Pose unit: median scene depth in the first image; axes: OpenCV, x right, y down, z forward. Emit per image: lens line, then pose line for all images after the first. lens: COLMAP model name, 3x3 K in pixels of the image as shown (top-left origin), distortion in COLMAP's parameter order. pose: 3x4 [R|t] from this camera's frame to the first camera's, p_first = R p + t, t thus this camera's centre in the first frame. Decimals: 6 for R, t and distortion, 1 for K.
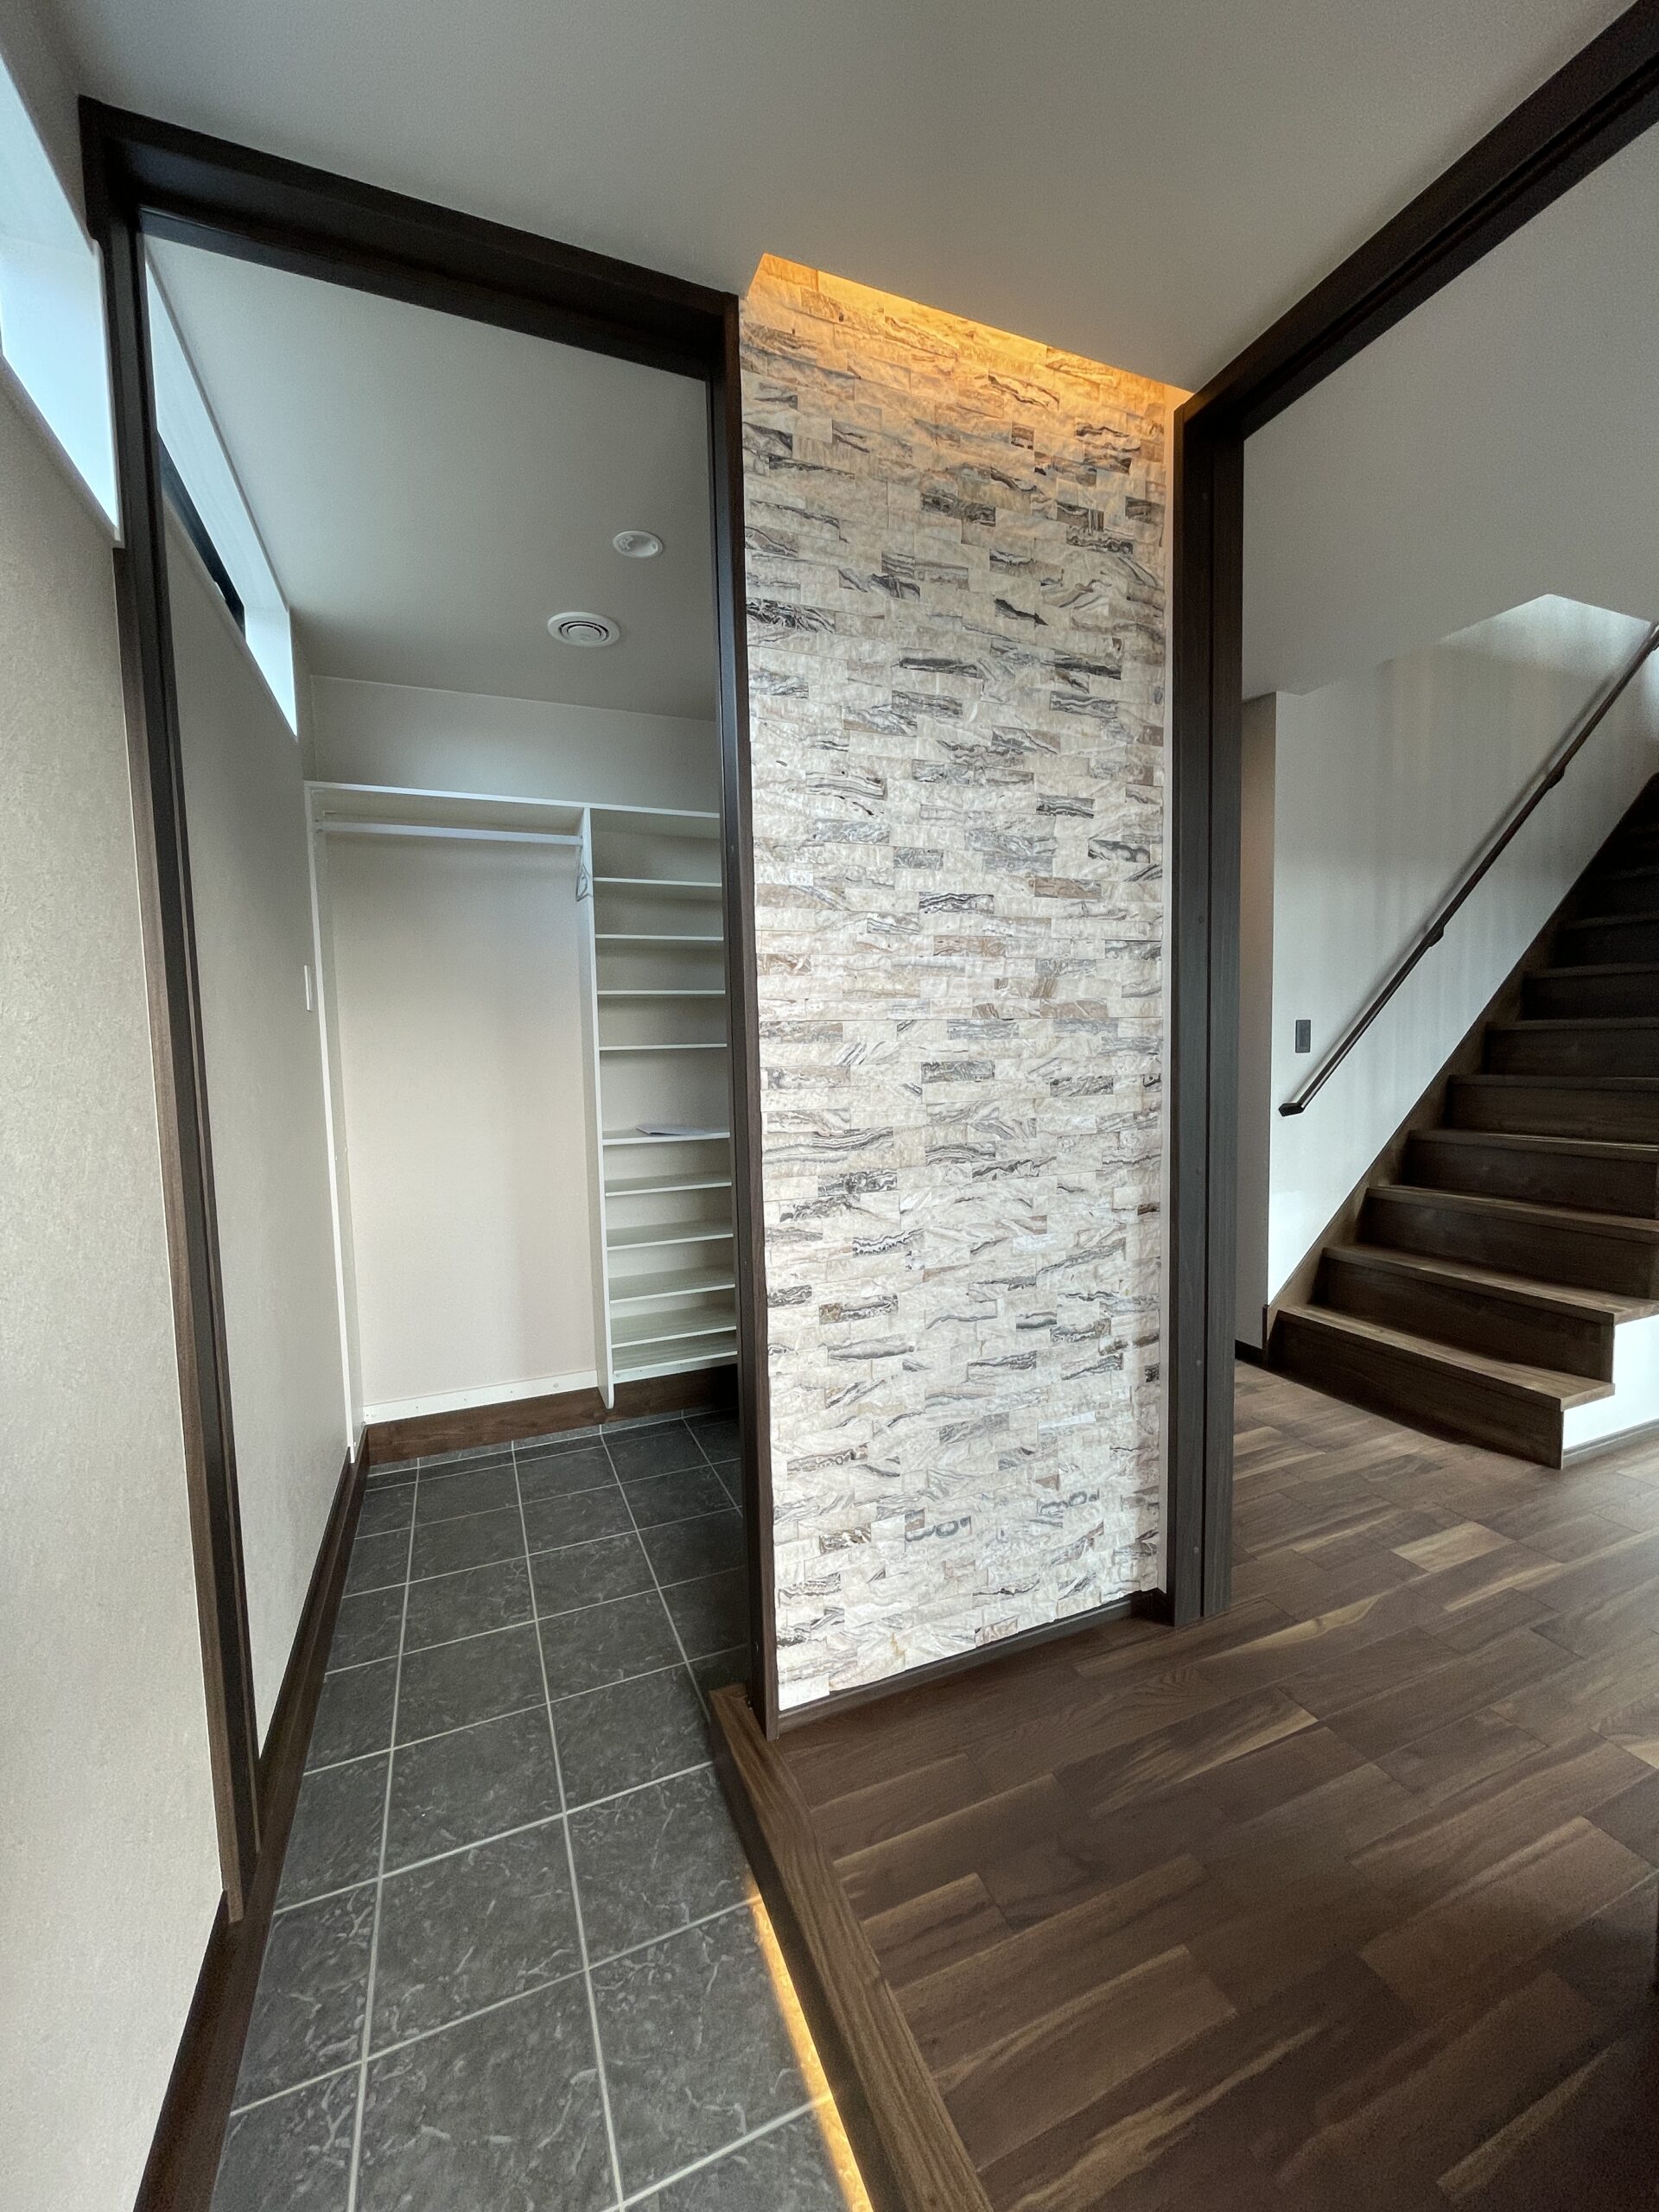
lens RADIAL K [[896.4, 0, 829.1], [0, 896.4, 1104.2], [0, 0, 1]] dist [0.009064, -0.000003]
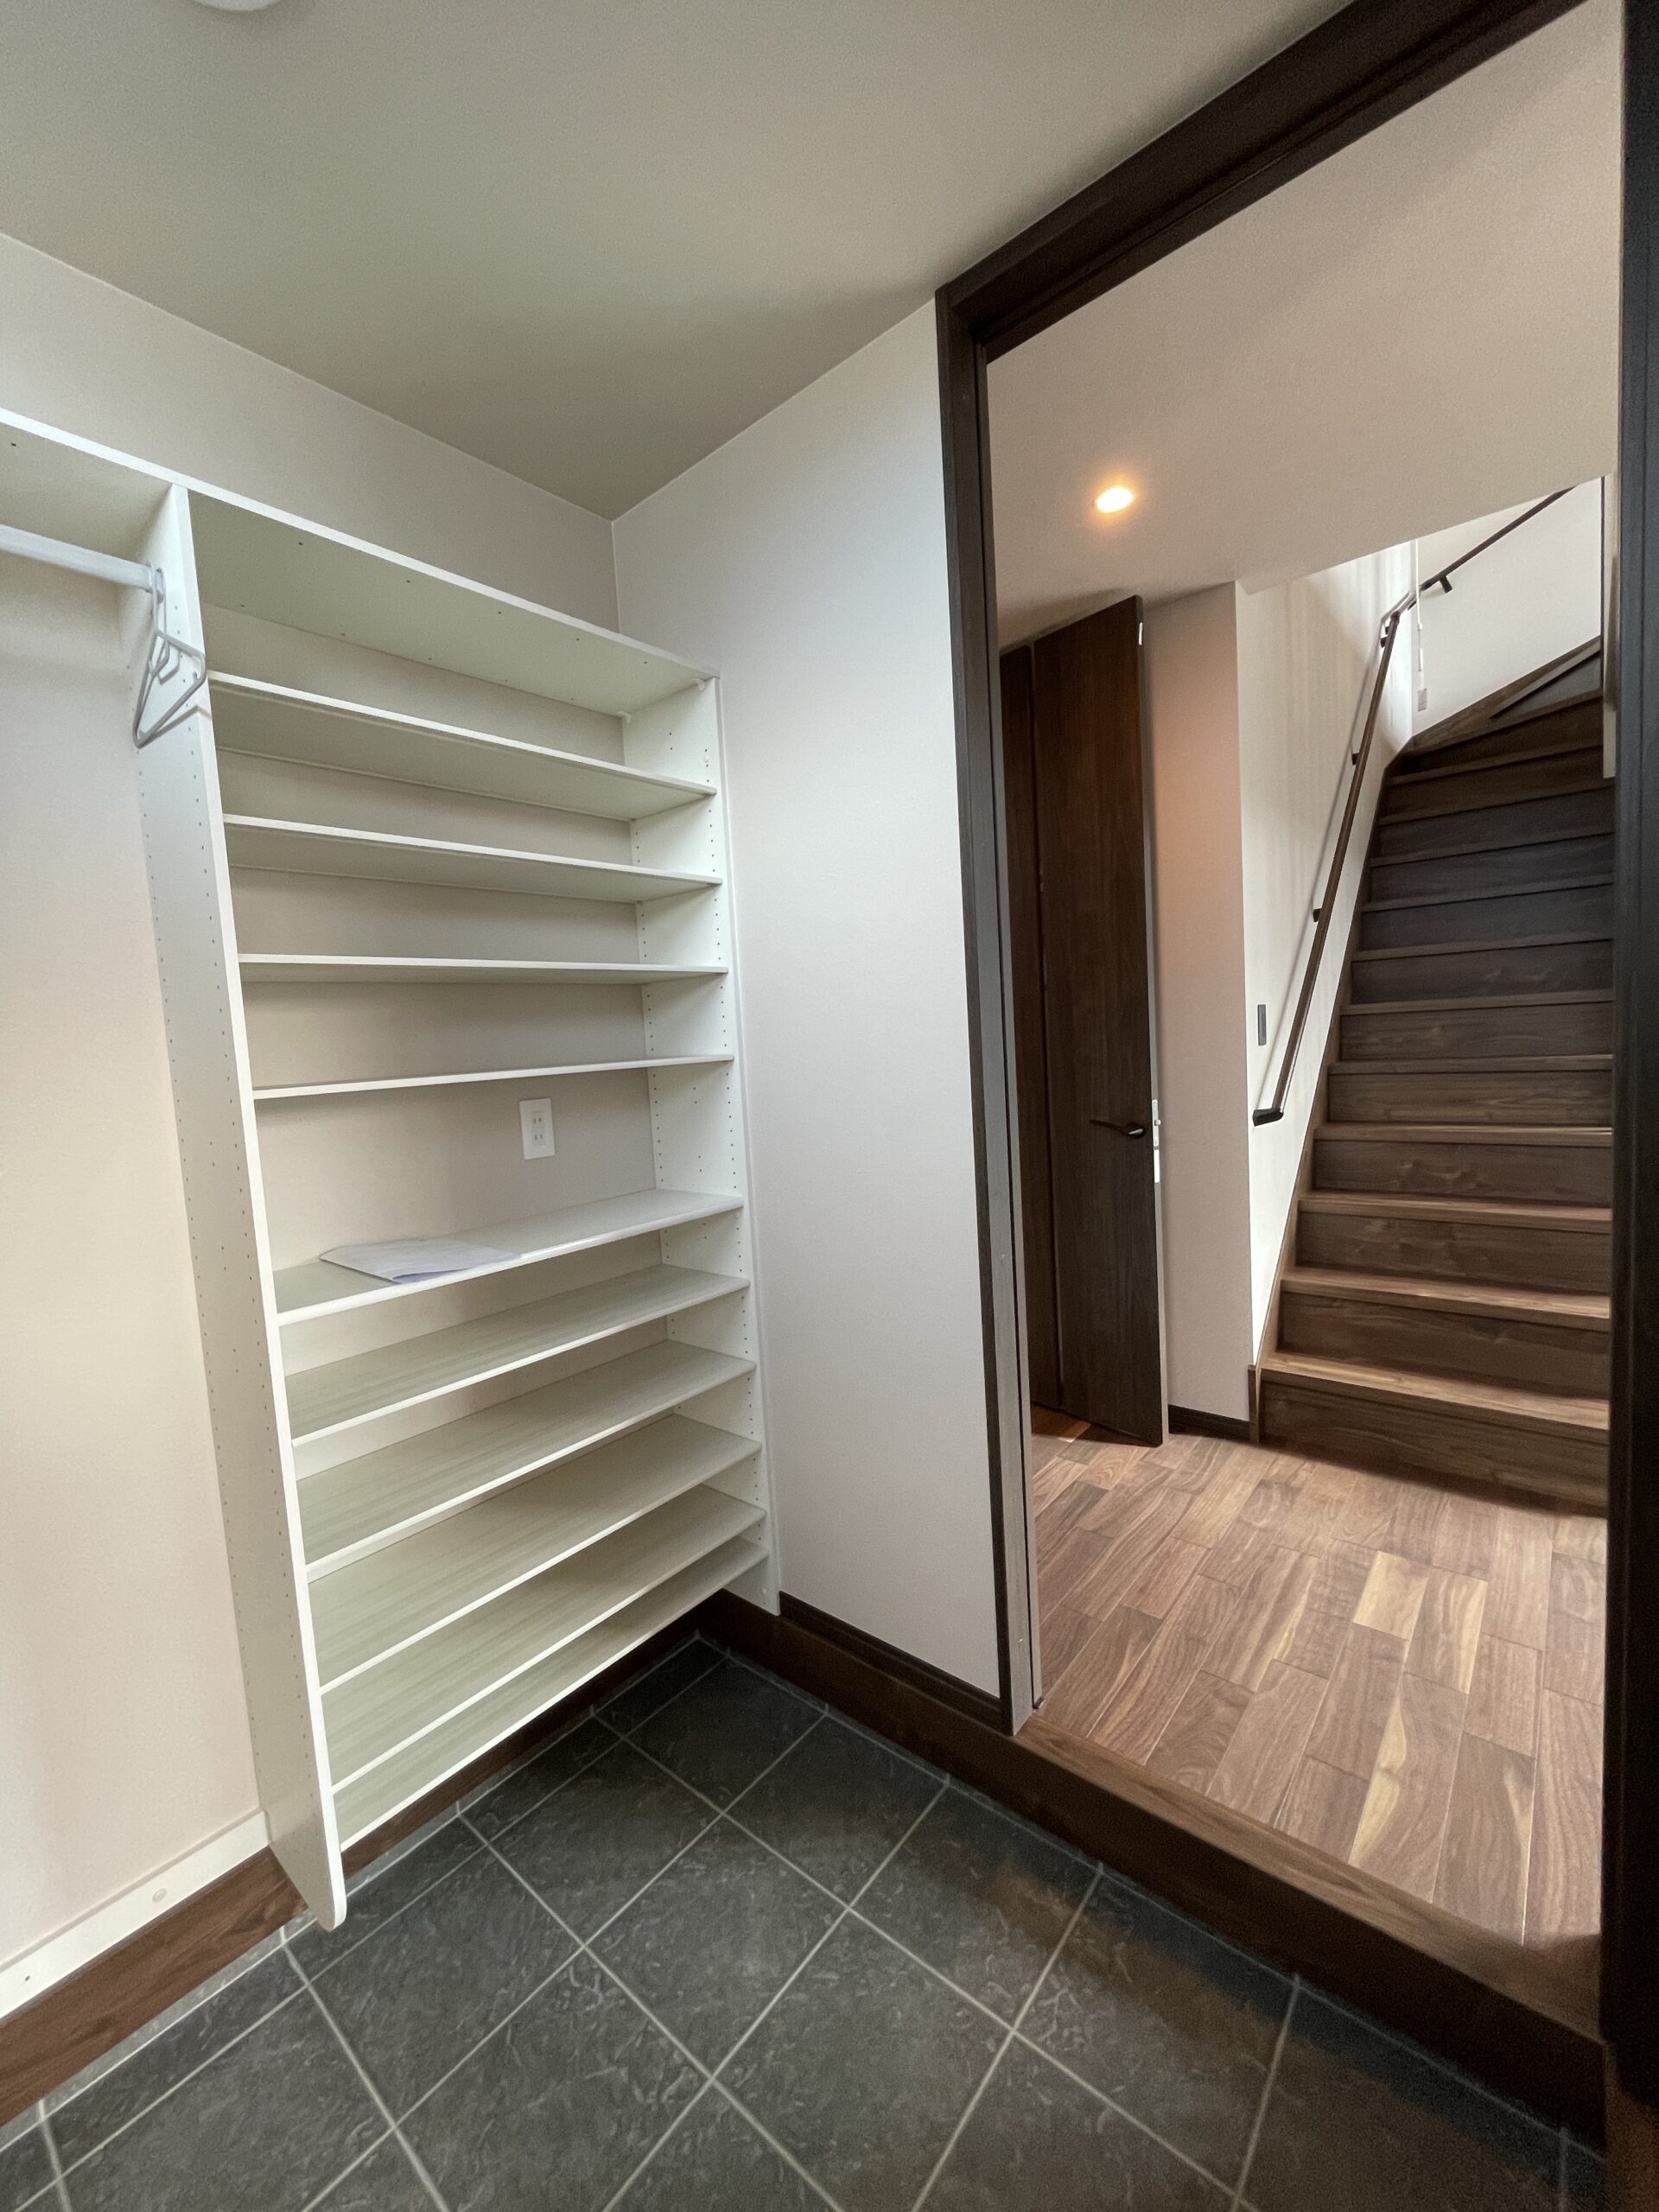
lens RADIAL K [[896.4, 0, 827.3], [0, 896.4, 1108.0], [0, 0, 1]] dist [0.009064, -0.000003]
pose [[0.892484, -0.069896, 0.445632, -0.188415], [0.078554, 0.996909, -0.000961, -0.032047], [-0.444187, 0.035864, 0.895216, 0.469713]]
